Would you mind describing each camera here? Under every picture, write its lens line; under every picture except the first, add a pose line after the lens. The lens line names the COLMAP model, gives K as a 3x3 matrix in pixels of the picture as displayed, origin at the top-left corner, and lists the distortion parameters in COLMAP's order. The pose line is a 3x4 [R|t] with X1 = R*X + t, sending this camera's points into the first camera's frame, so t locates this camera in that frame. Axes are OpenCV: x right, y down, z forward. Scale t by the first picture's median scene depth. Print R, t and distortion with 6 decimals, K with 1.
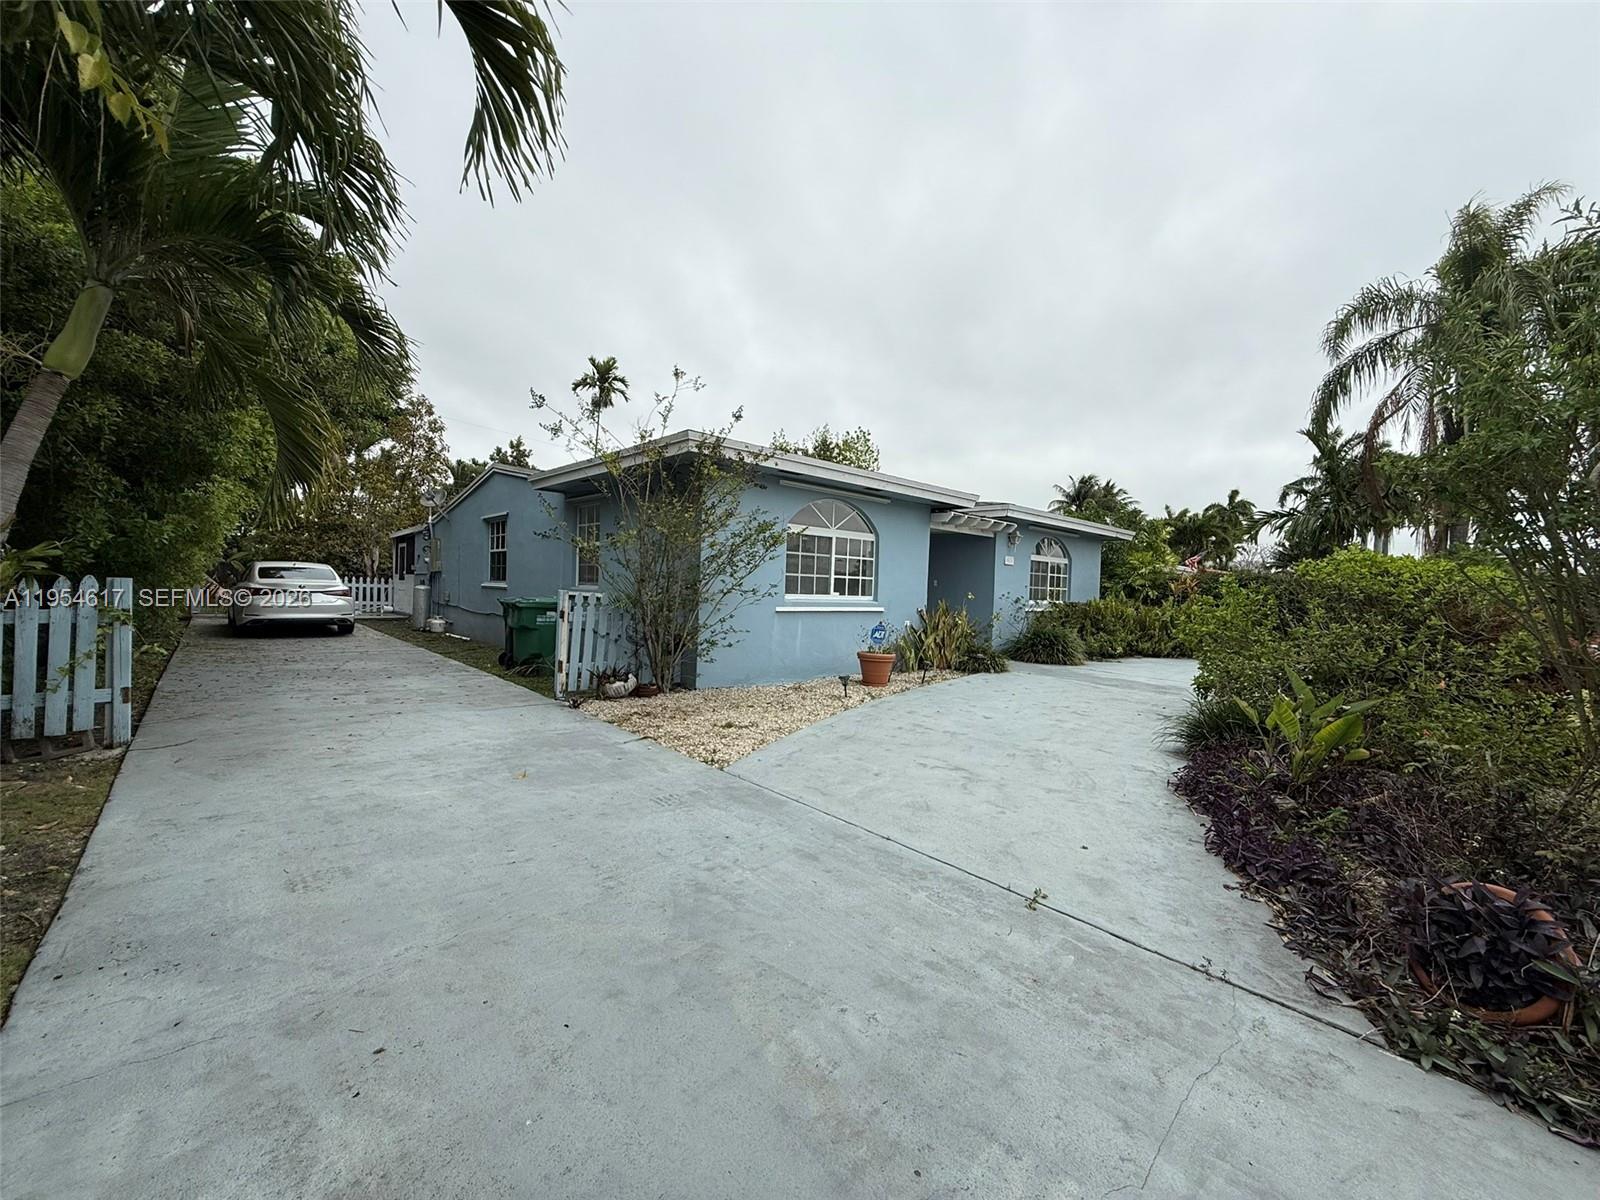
lens RADIAL K [[635.4, 0, 800.0], [0, 635.4, 601.3], [0, 0, 1]] dist [-0.000561, -0.000085]
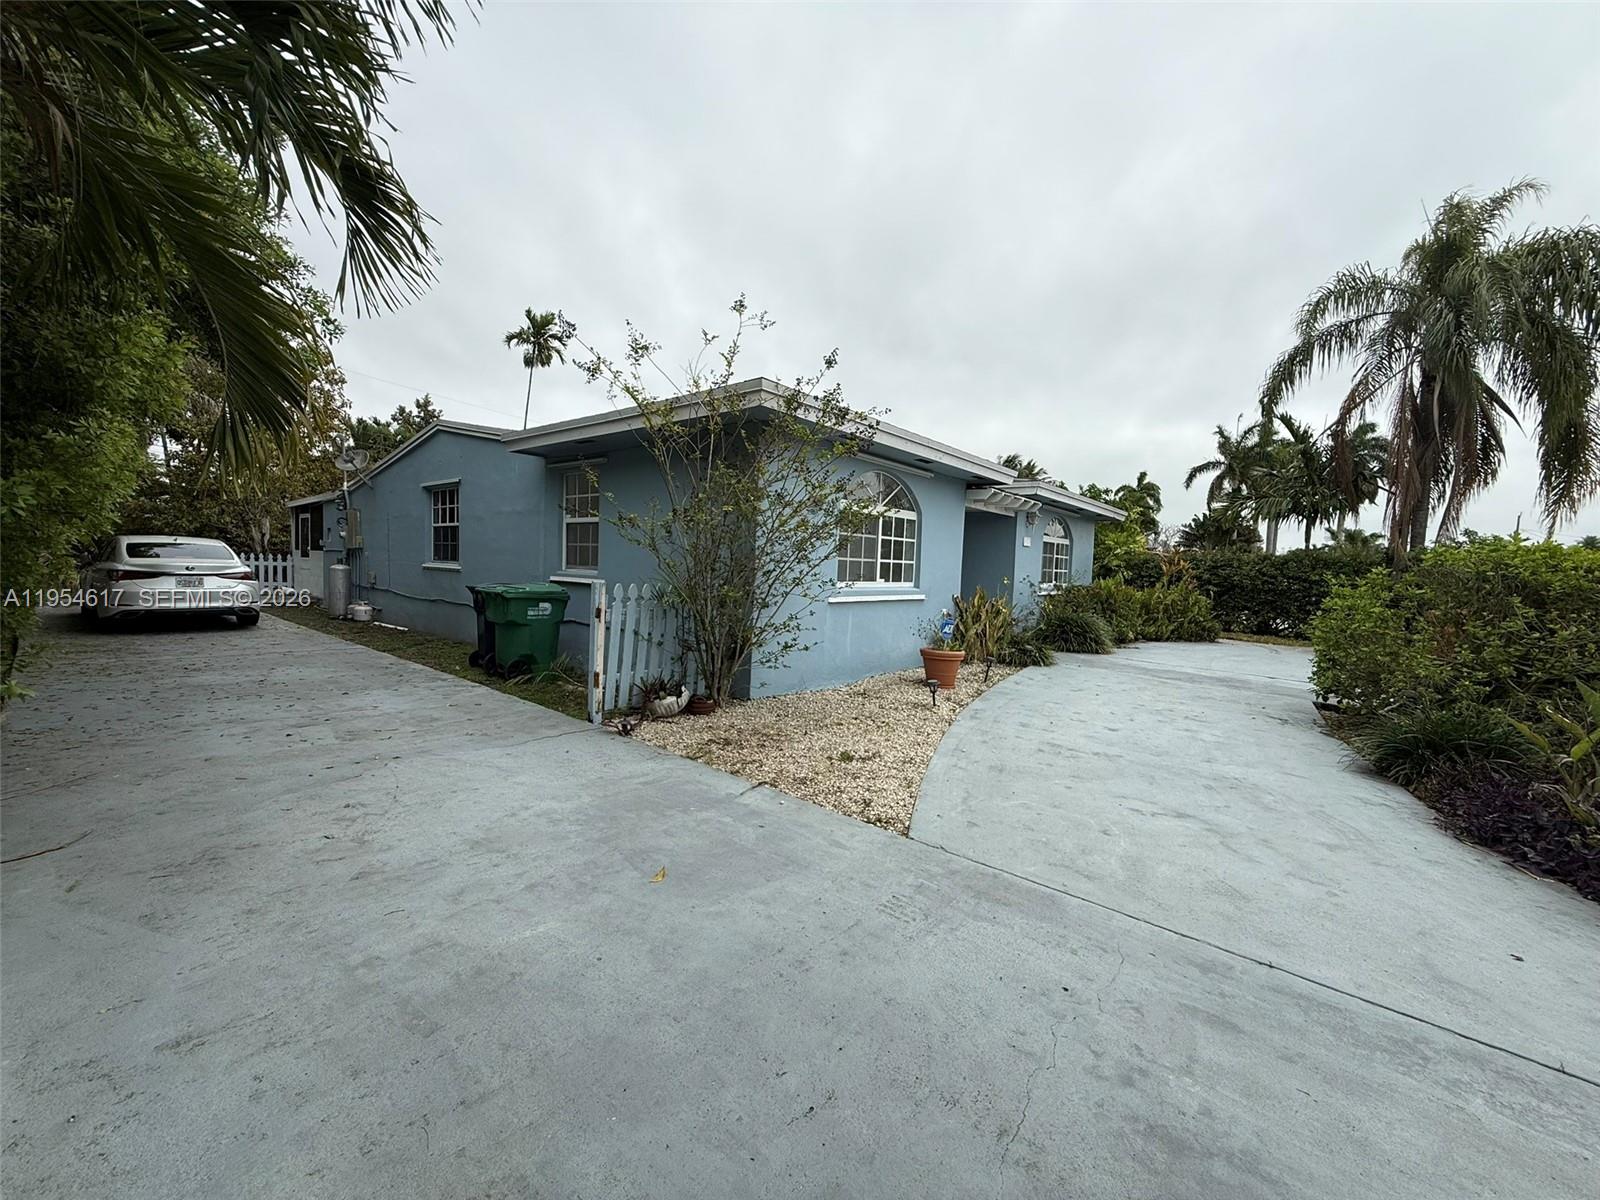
lens RADIAL K [[635.4, 0, 798.1], [0, 635.4, 599.7], [0, 0, 1]] dist [-0.000561, -0.000085]
pose [[0.991879, -0.004169, 0.127120, -0.157397], [-0.000545, 0.999314, 0.037029, -0.016278], [-0.127188, -0.036797, 0.991196, 0.138439]]
